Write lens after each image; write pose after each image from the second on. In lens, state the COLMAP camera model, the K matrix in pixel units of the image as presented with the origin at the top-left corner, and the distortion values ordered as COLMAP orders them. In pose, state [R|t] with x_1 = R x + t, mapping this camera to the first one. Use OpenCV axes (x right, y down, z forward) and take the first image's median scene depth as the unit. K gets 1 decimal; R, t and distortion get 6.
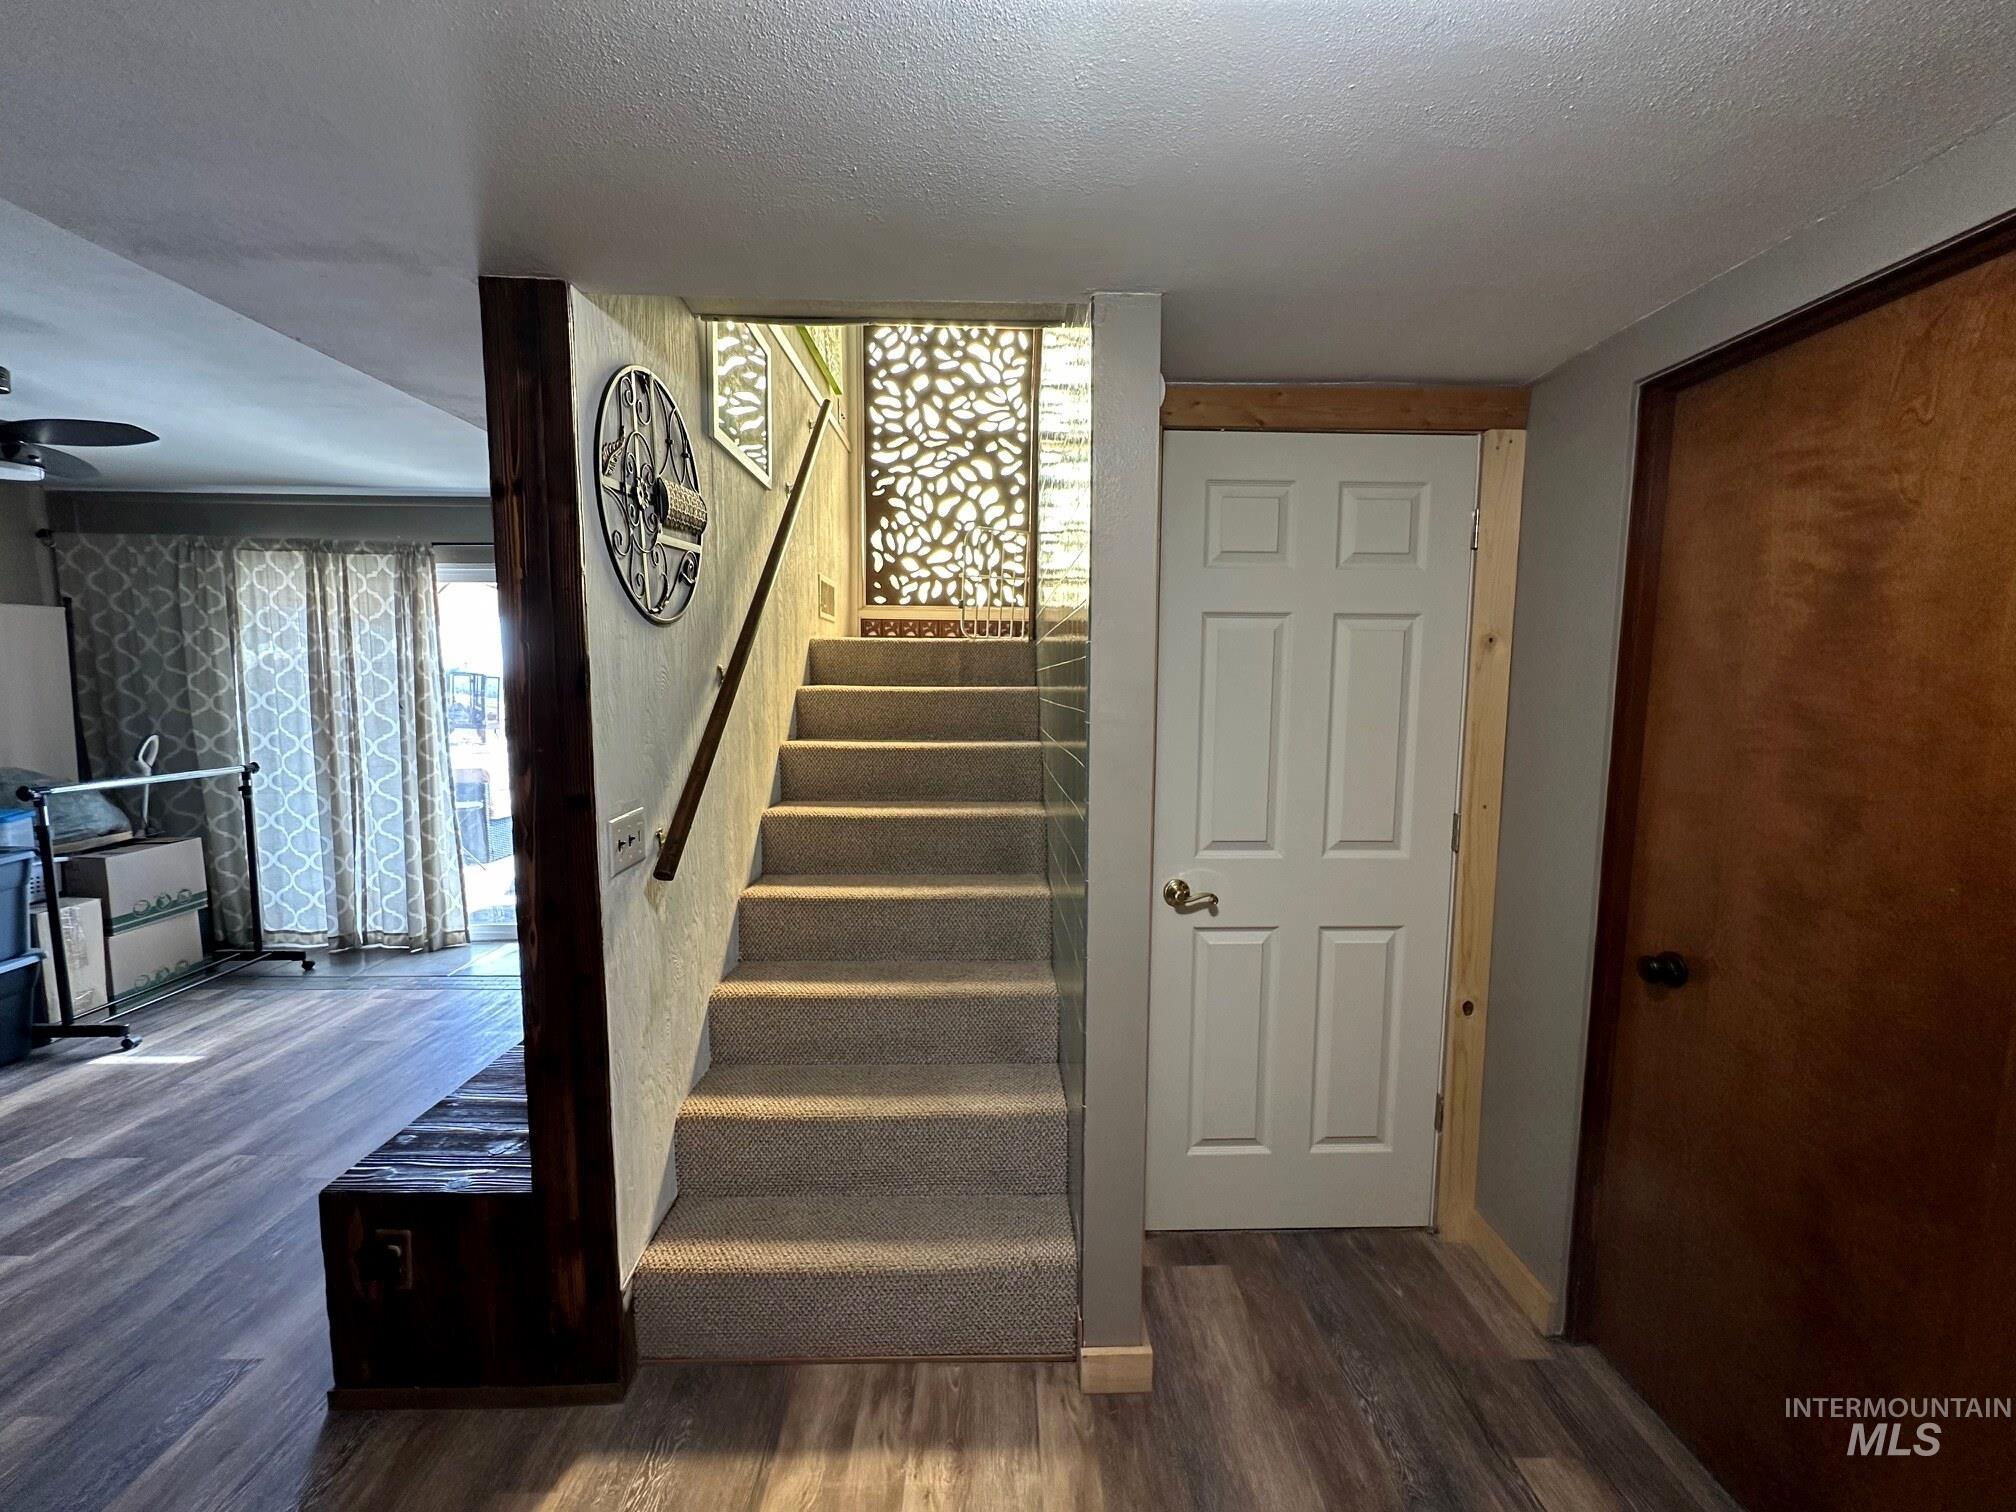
lens RADIAL K [[800.7, 0, 1022.1], [0, 800.7, 753.5], [0, 0, 1]] dist [-0.005477, 0.001381]
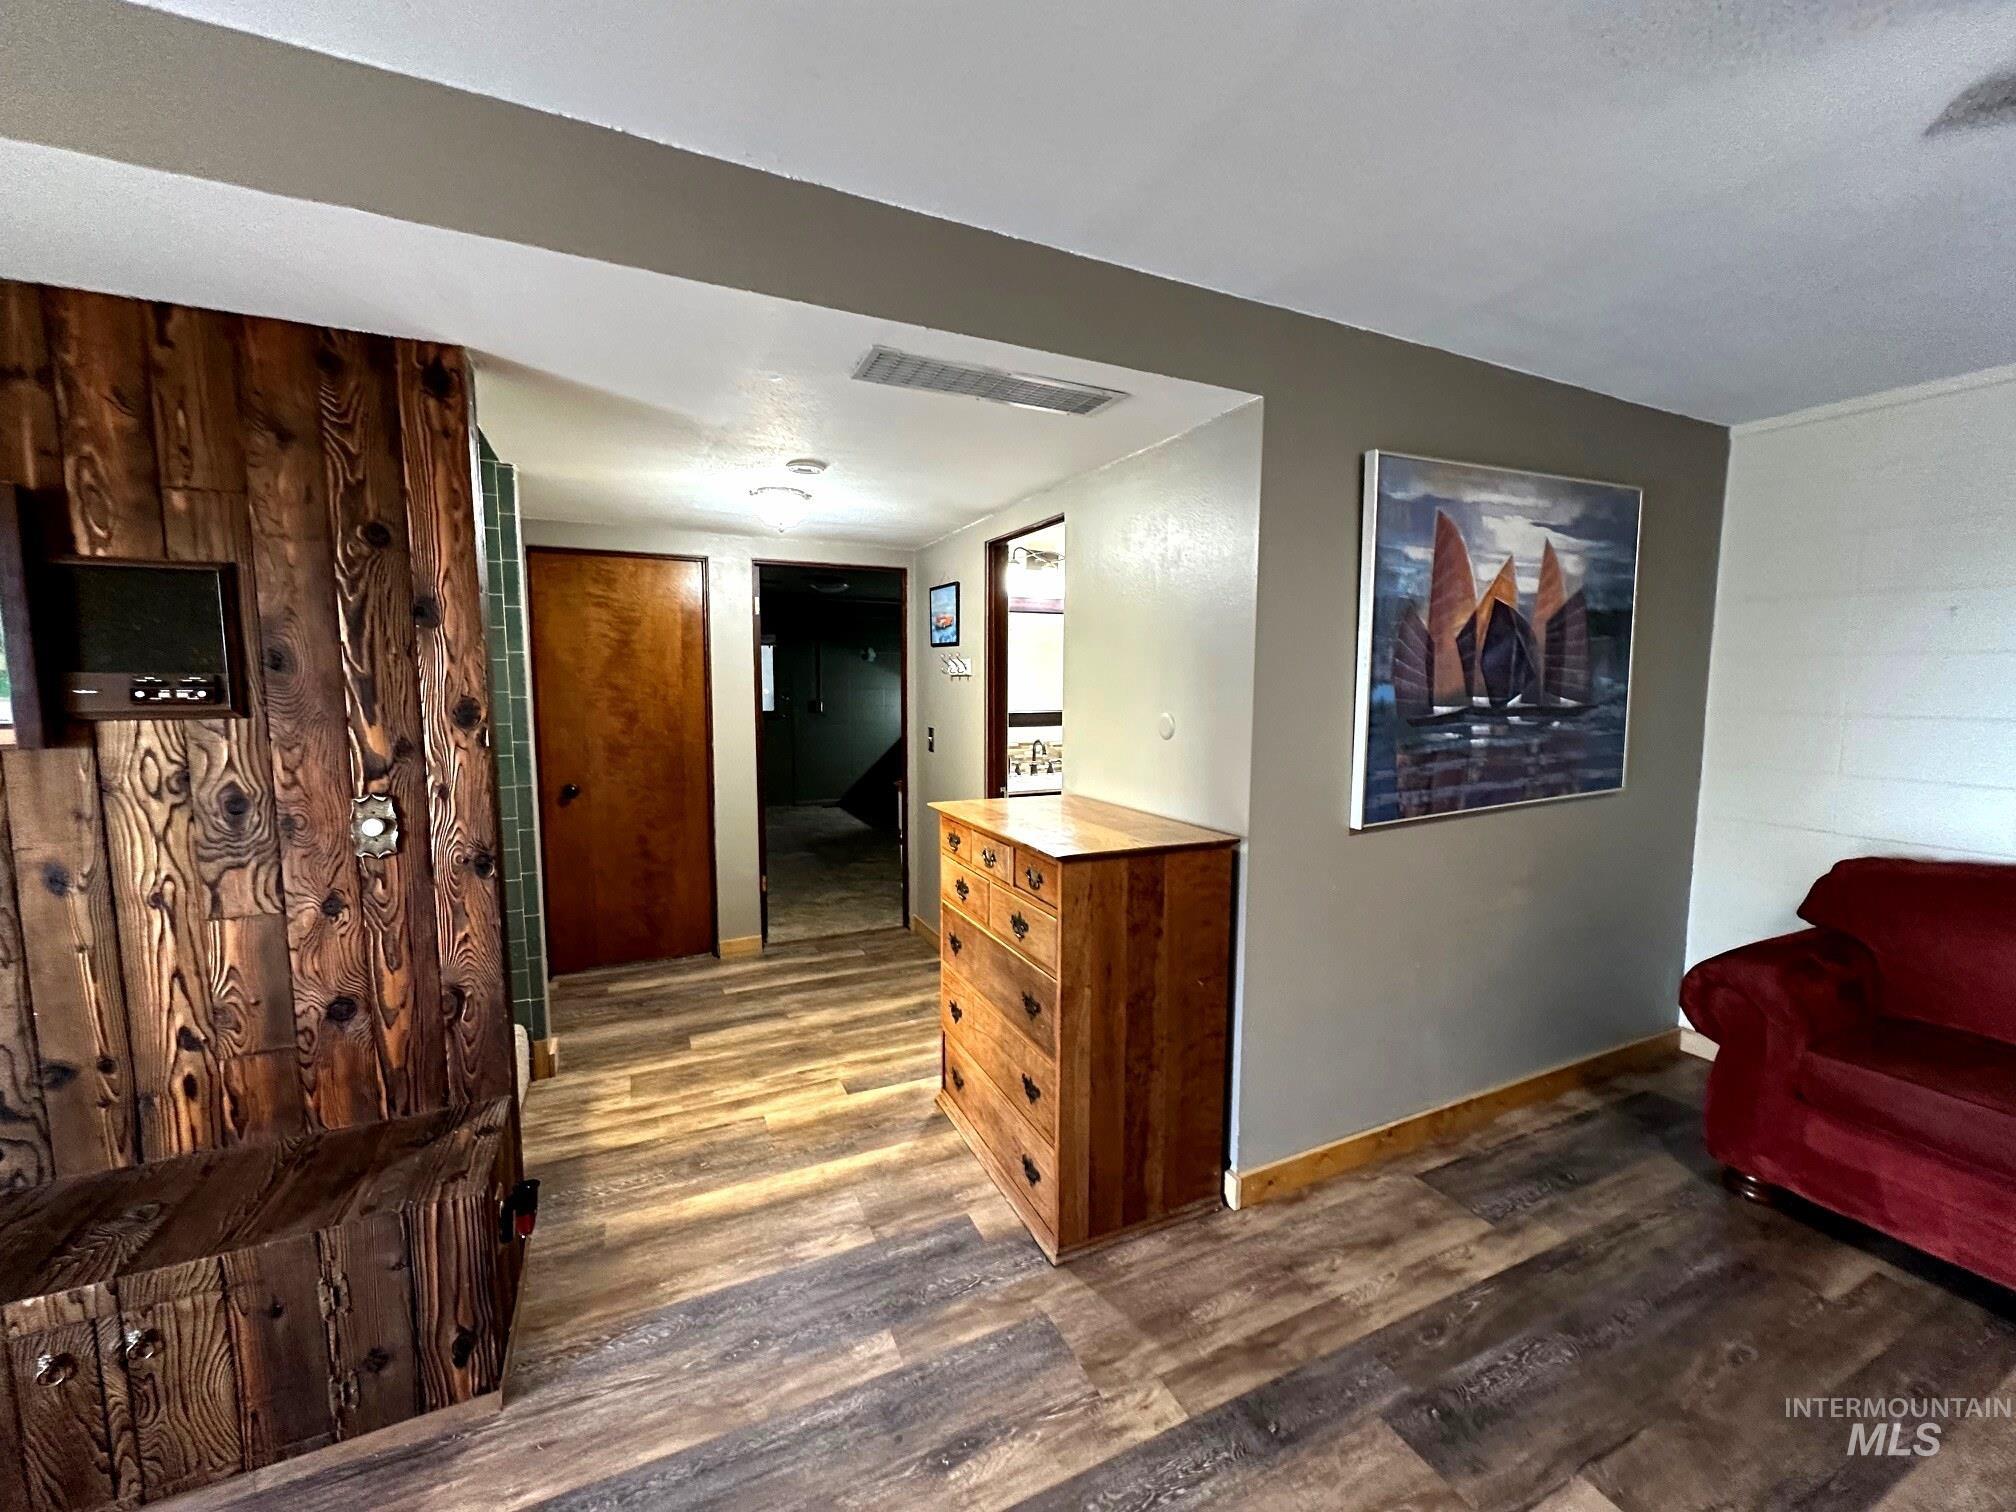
lens RADIAL K [[800.7, 0, 1001.9], [0, 800.7, 763.5], [0, 0, 1]] dist [-0.005477, 0.001381]
pose [[-0.392959, -0.101798, 0.913904, -2.302282], [0.080780, 0.986190, 0.144584, -0.076063], [-0.916001, 0.130641, -0.379309, 0.832416]]
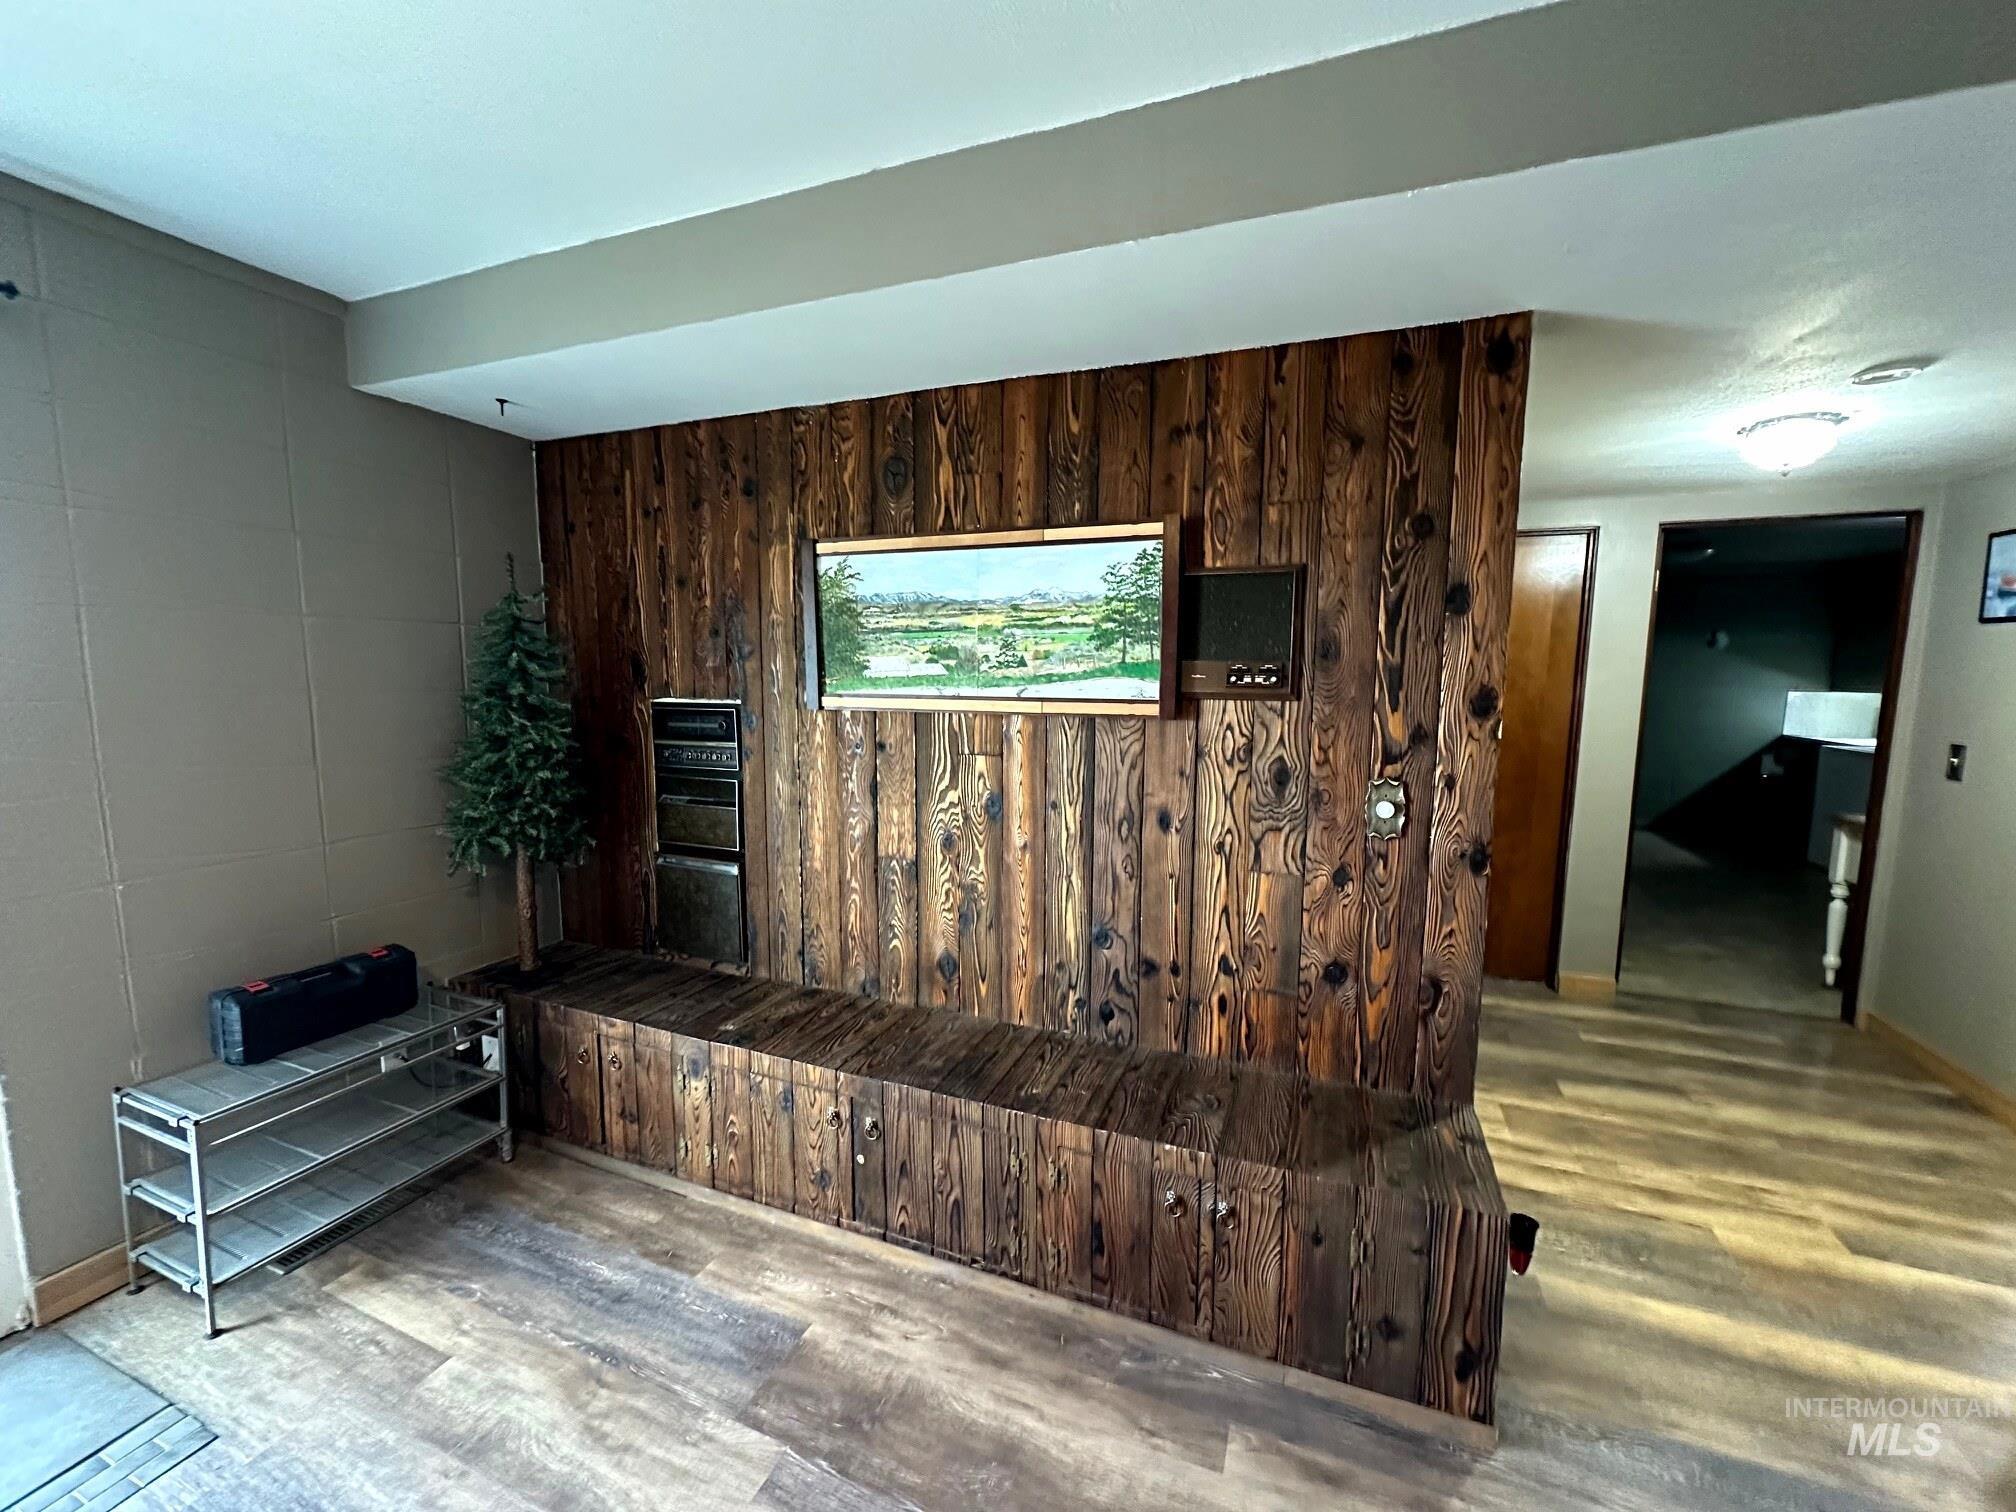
lens RADIAL K [[800.7, 0, 1020.8], [0, 800.7, 763.9], [0, 0, 1]] dist [-0.005477, 0.001381]
pose [[0.405526, -0.110741, 0.907350, -2.191663], [0.081048, 0.993081, 0.084981, -0.110935], [-0.910483, 0.039077, 0.411696, 1.296824]]
